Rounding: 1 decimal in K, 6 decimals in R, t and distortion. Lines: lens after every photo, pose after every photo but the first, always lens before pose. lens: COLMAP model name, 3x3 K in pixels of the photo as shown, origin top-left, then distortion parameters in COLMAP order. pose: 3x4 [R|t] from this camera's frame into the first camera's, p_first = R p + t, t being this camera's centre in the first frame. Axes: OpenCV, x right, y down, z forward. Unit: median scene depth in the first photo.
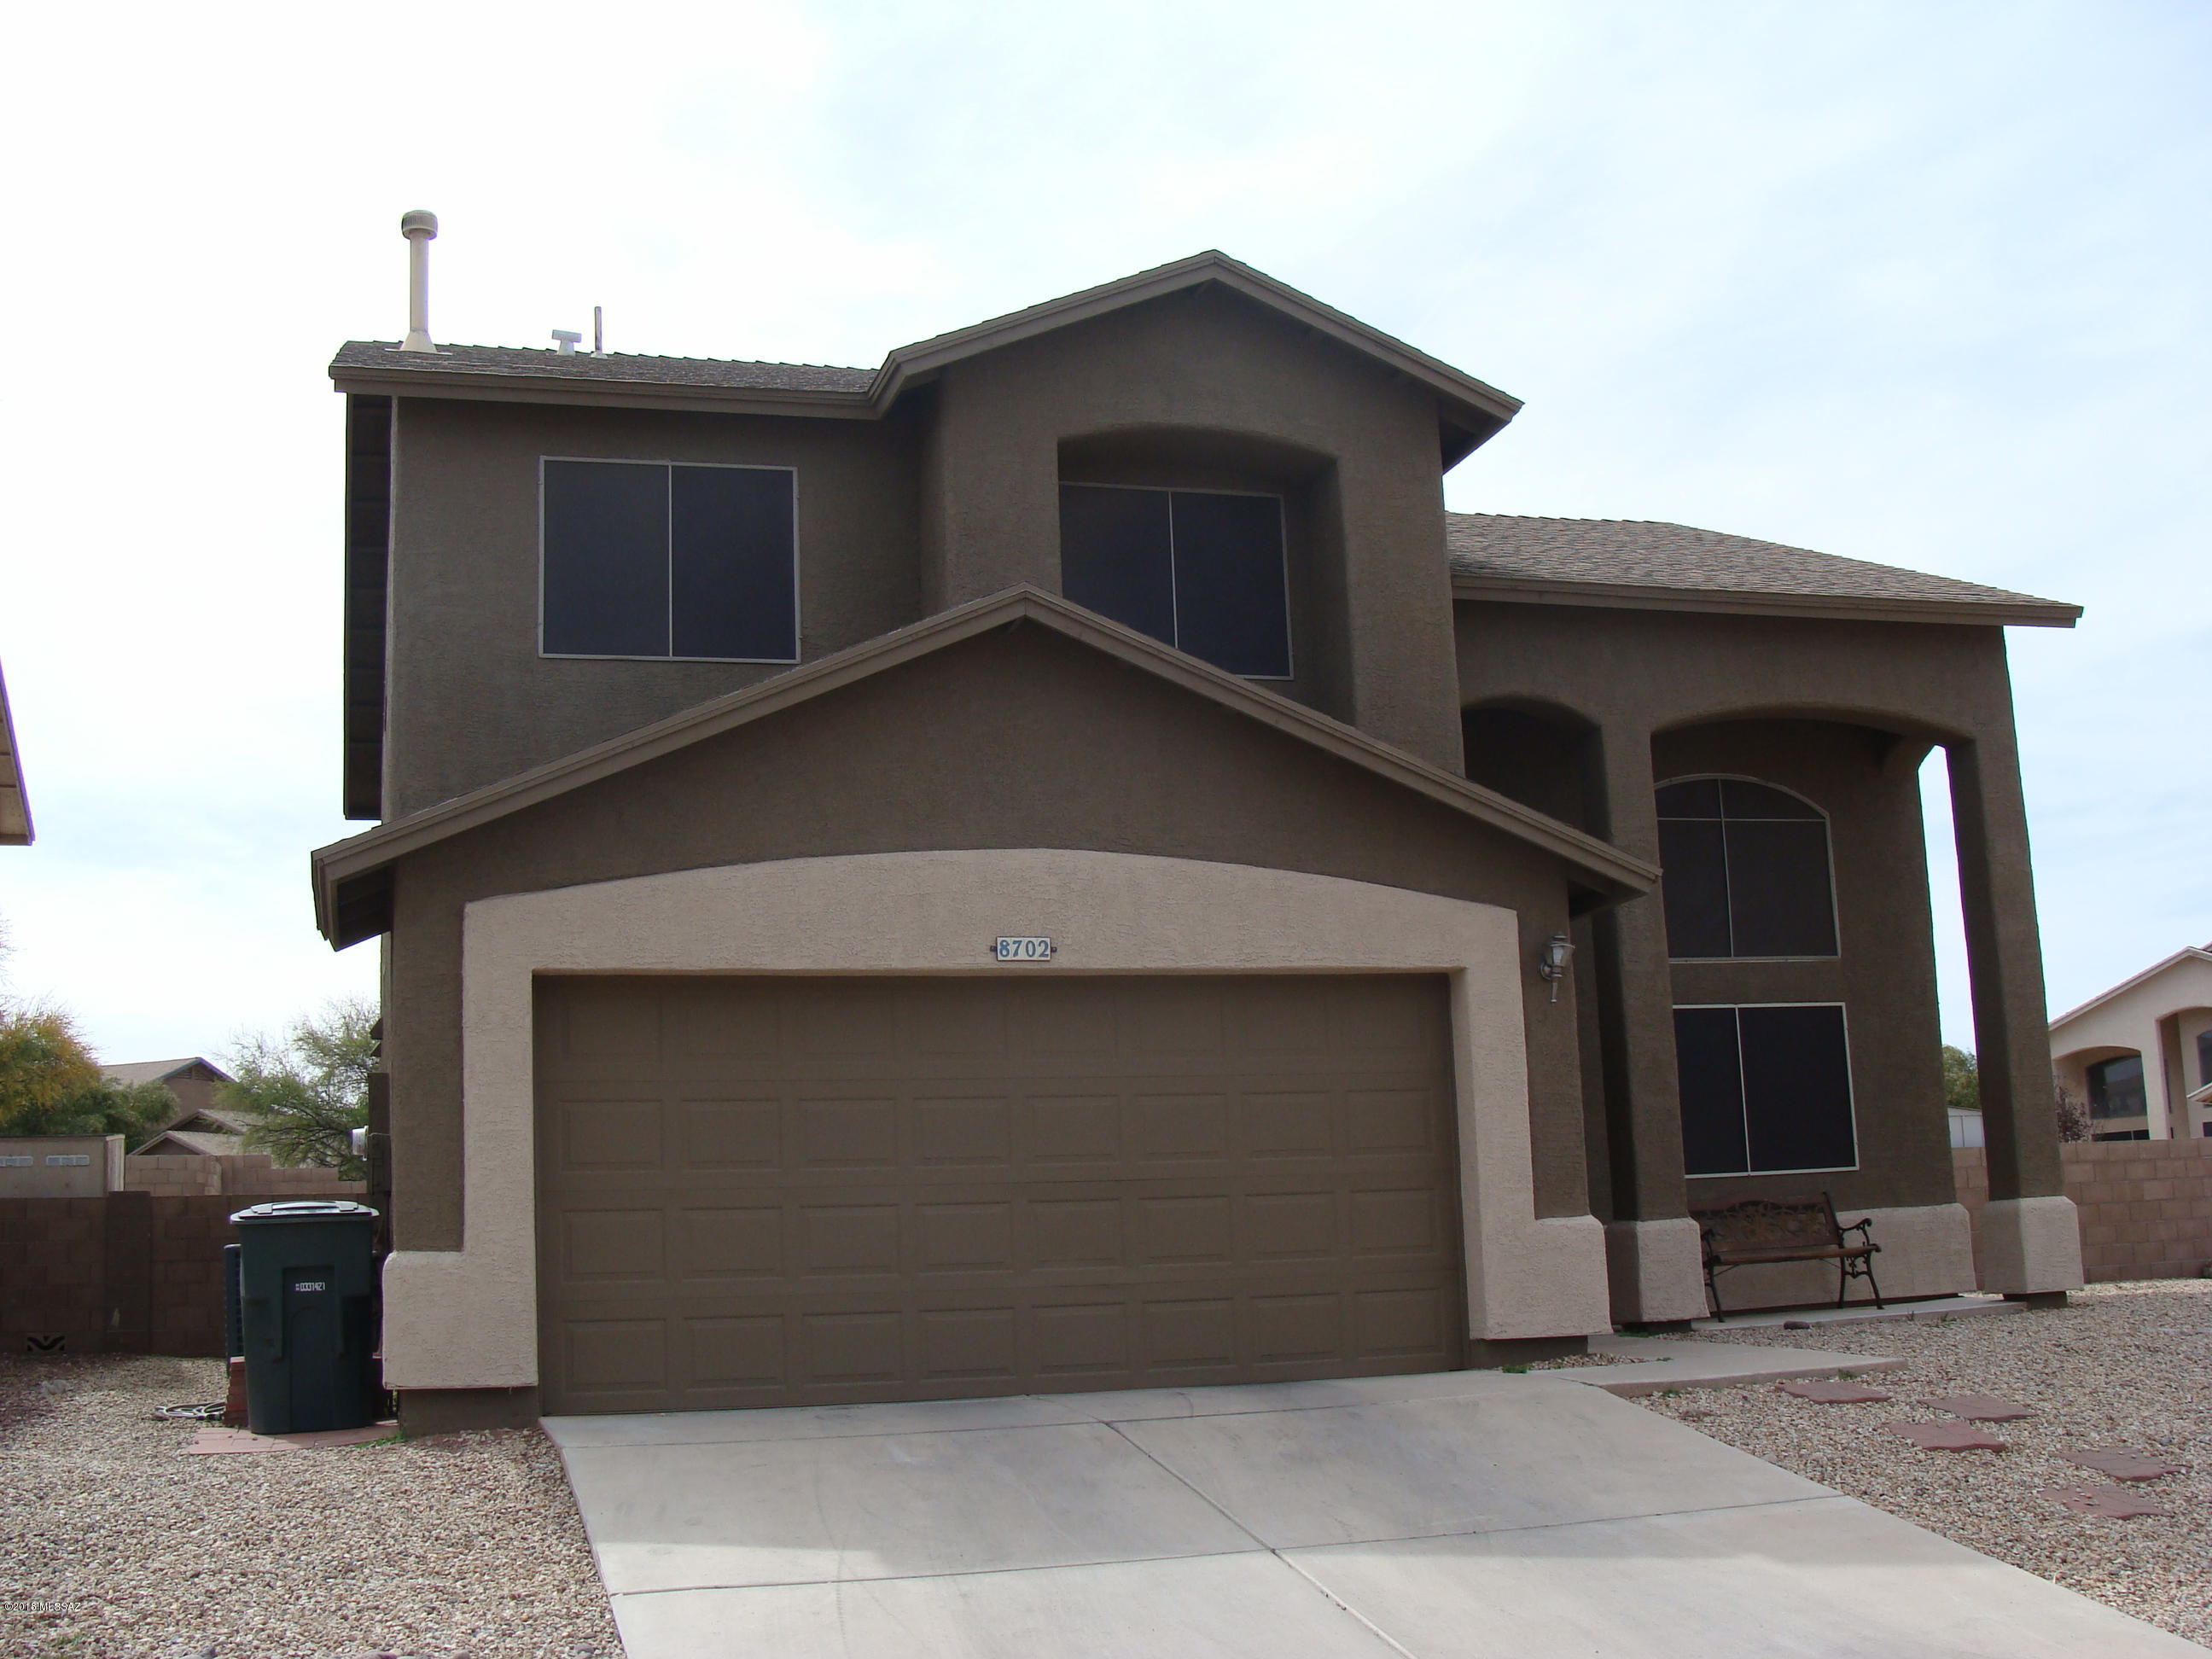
lens RADIAL K [[2498.3, 0, 1106.0], [0, 2498.3, 829.5], [0, 0, 1]] dist [-0.198329, 0.212567]
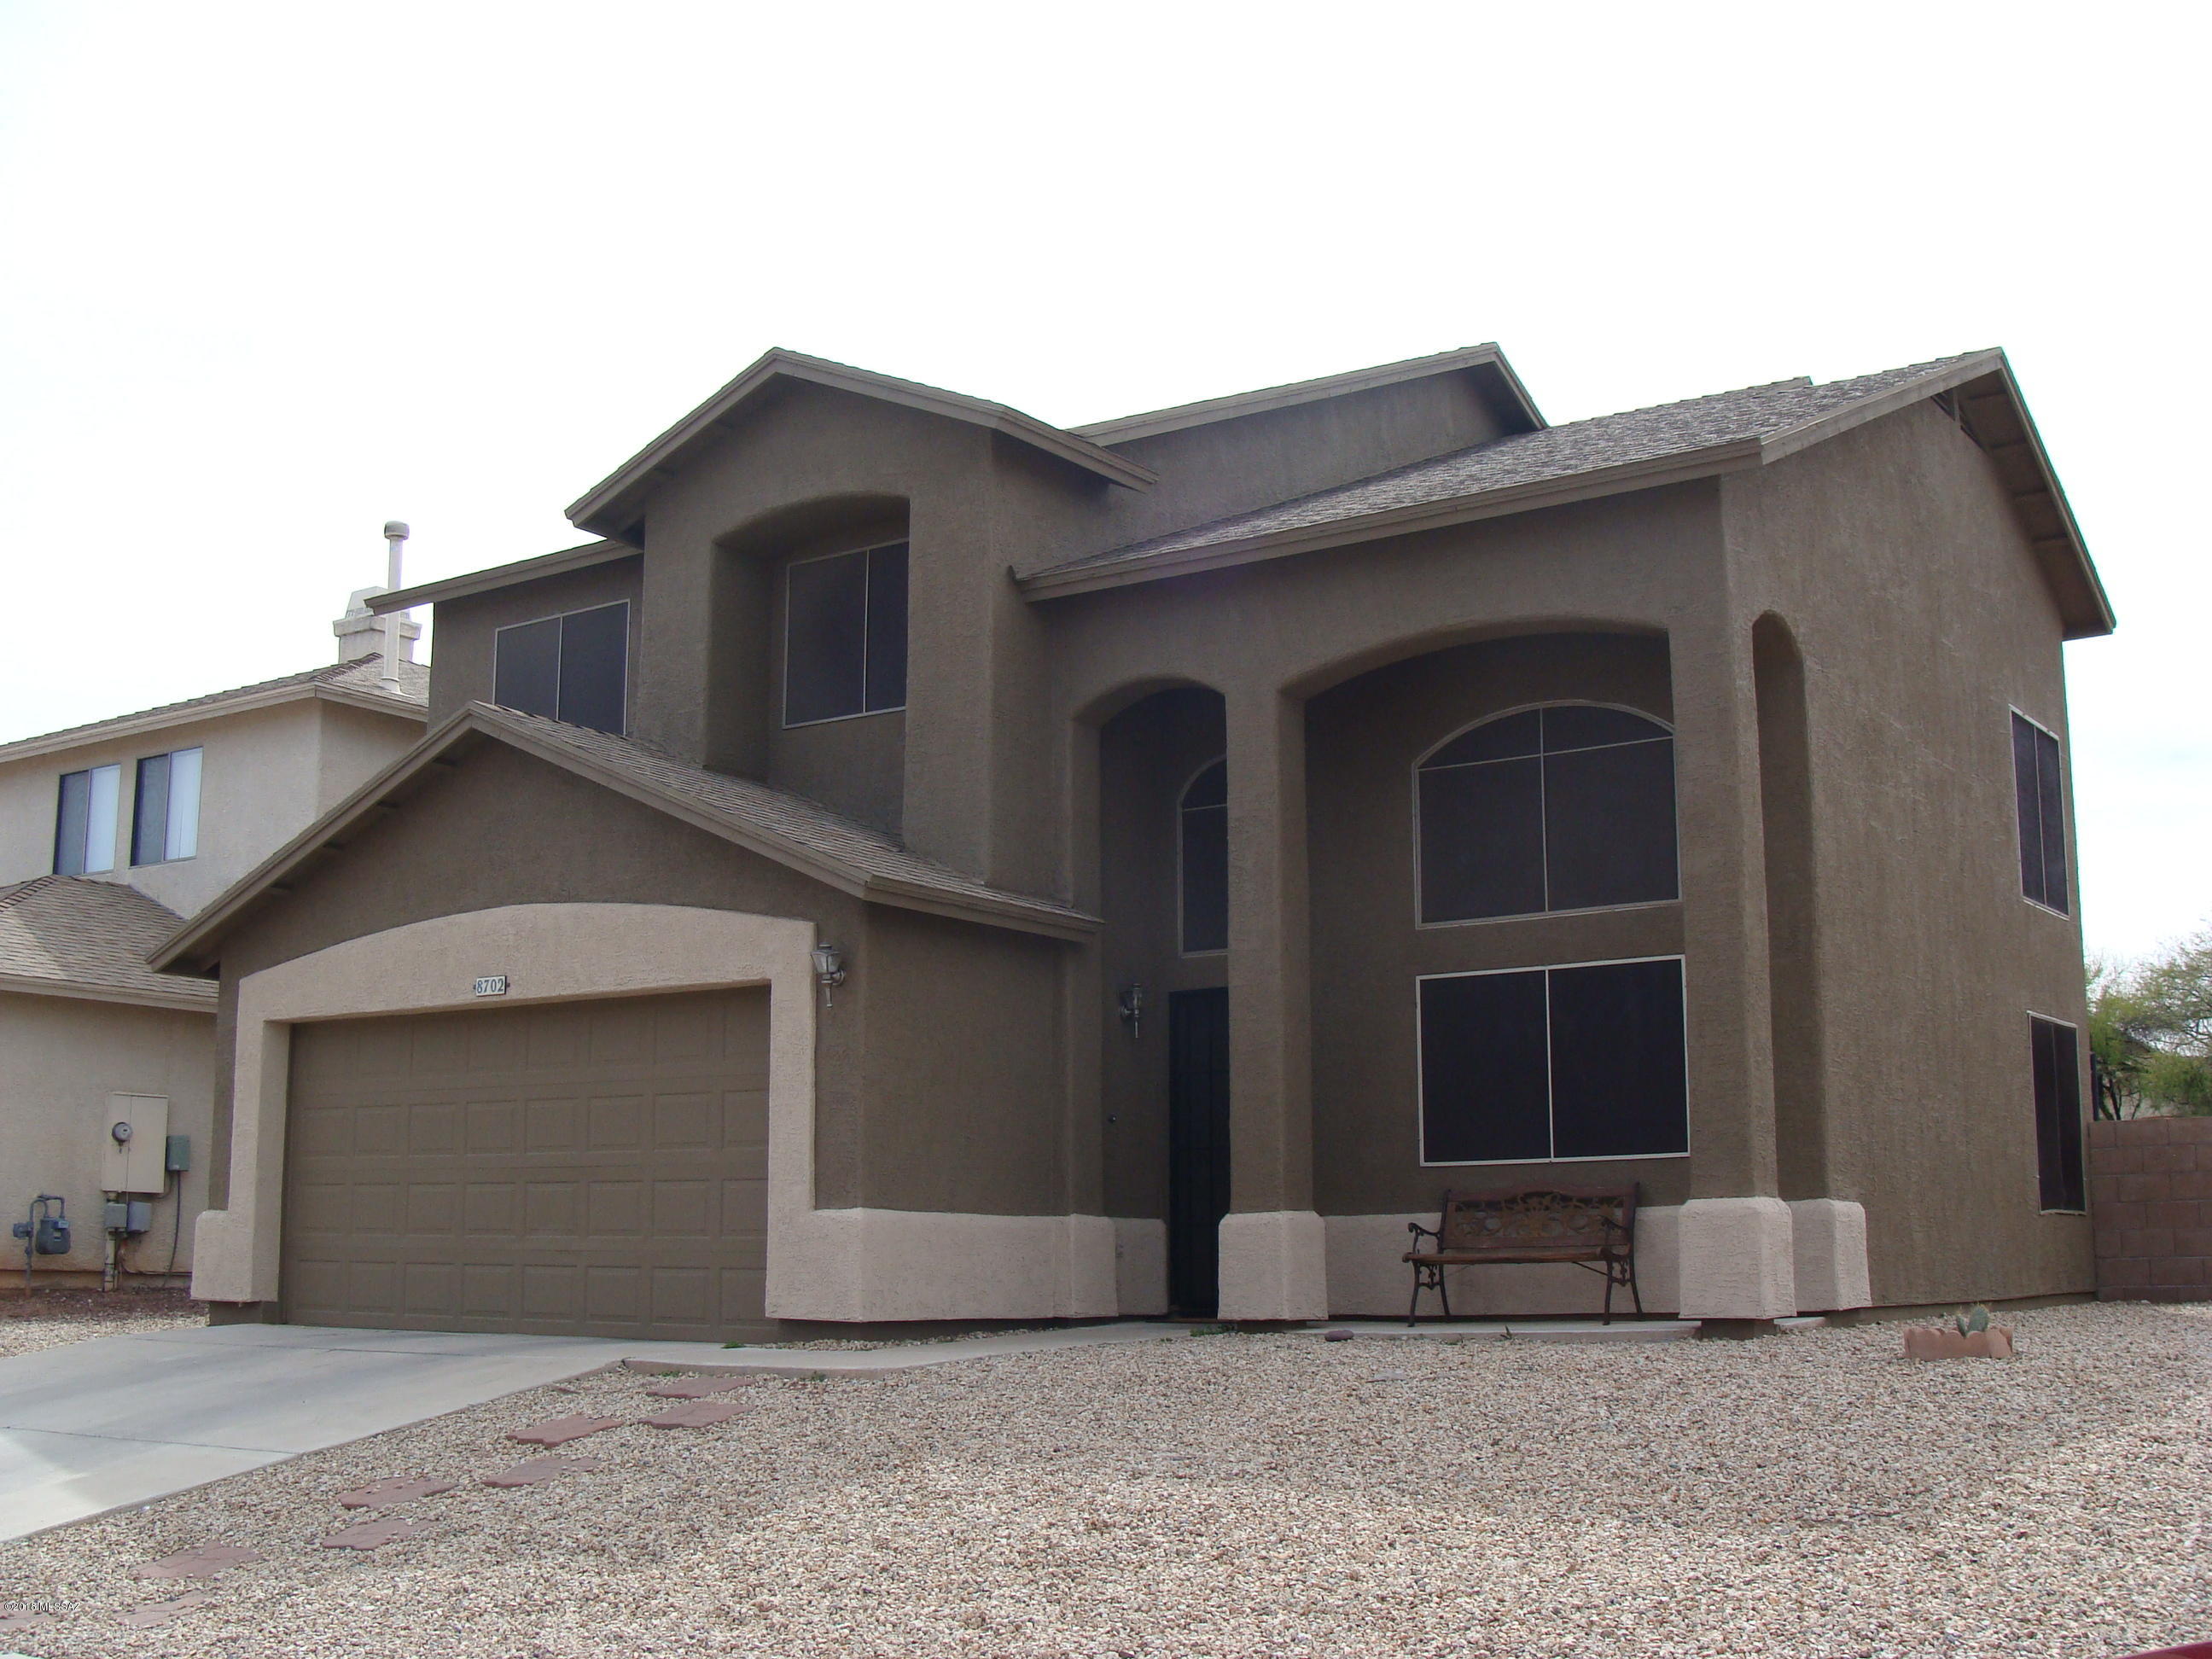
lens RADIAL K [[2498.3, 0, 1106.0], [0, 2498.3, 829.5], [0, 0, 1]] dist [-0.198329, 0.212567]
pose [[0.622315, -0.094637, -0.777025, 0.998003], [0.116391, 0.992817, -0.027702, 0.034279], [0.774066, -0.073200, 0.628859, 0.388858]]
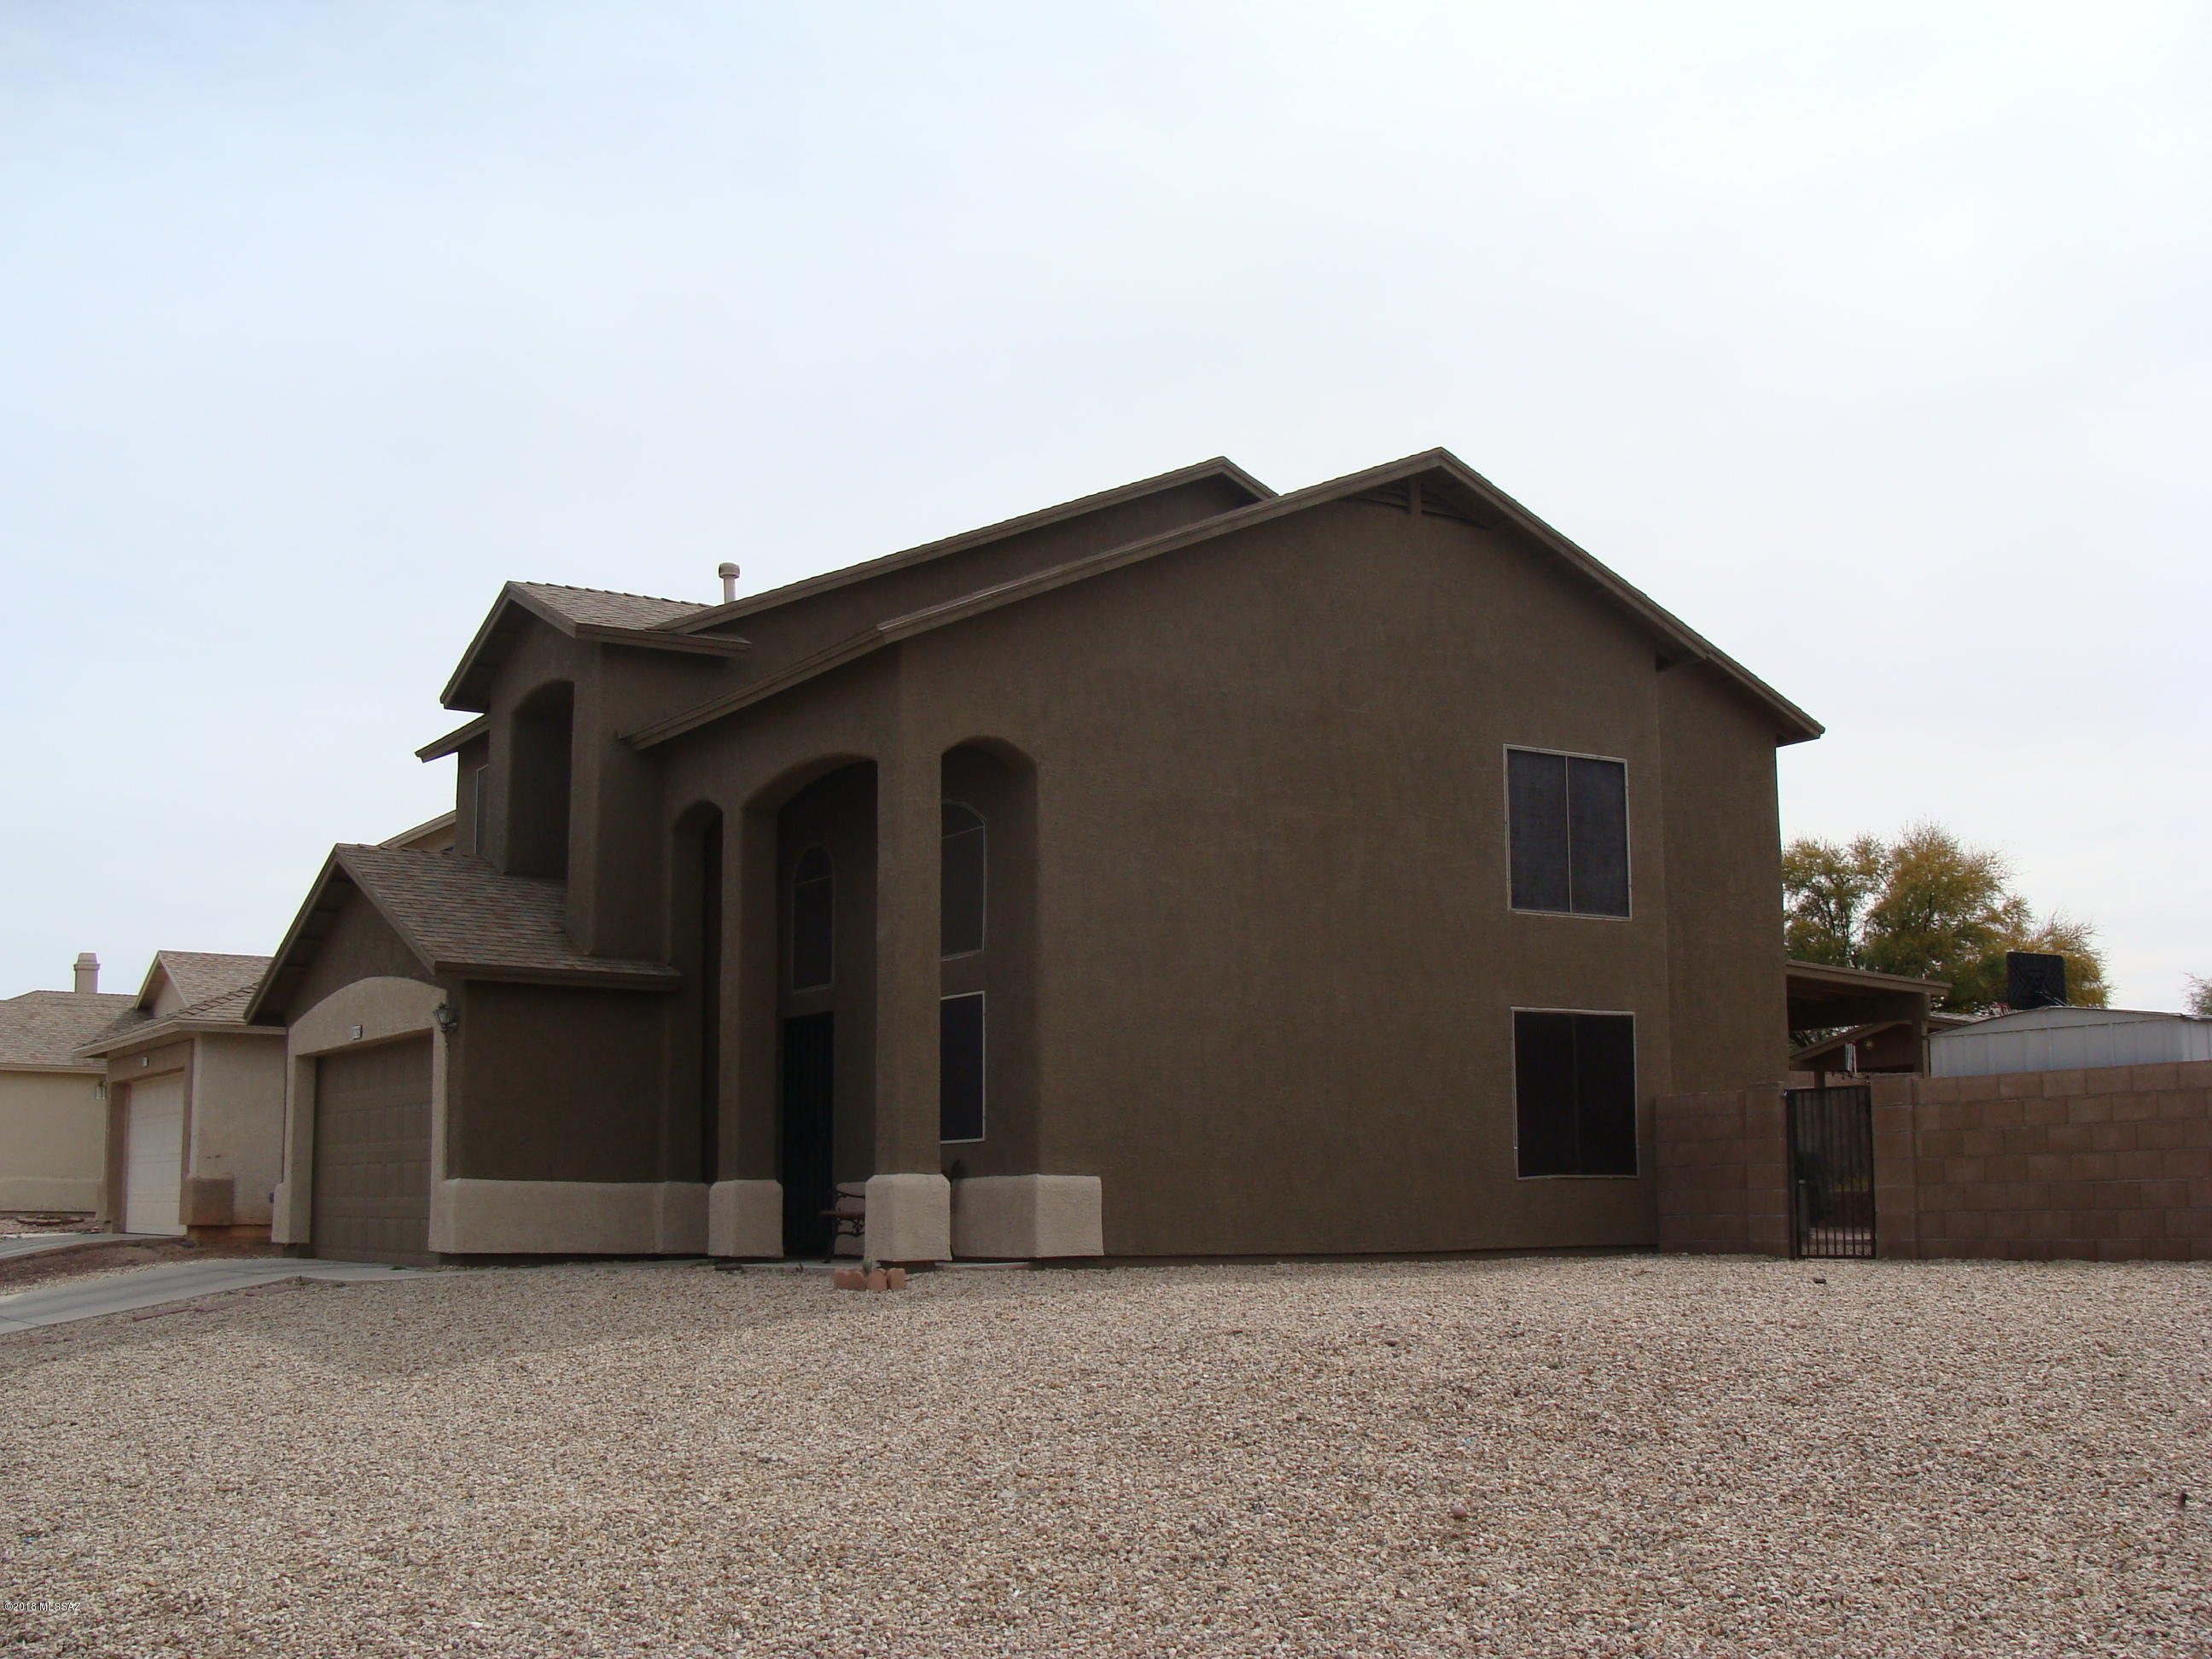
lens RADIAL K [[2498.3, 0, 1106.0], [0, 2498.3, 829.5], [0, 0, 1]] dist [-0.198329, 0.212567]
pose [[0.272710, -0.107793, -0.956039, 1.682222], [0.166888, 0.983940, -0.063334, 0.095087], [0.947511, -0.142279, 0.286320, 0.884118]]
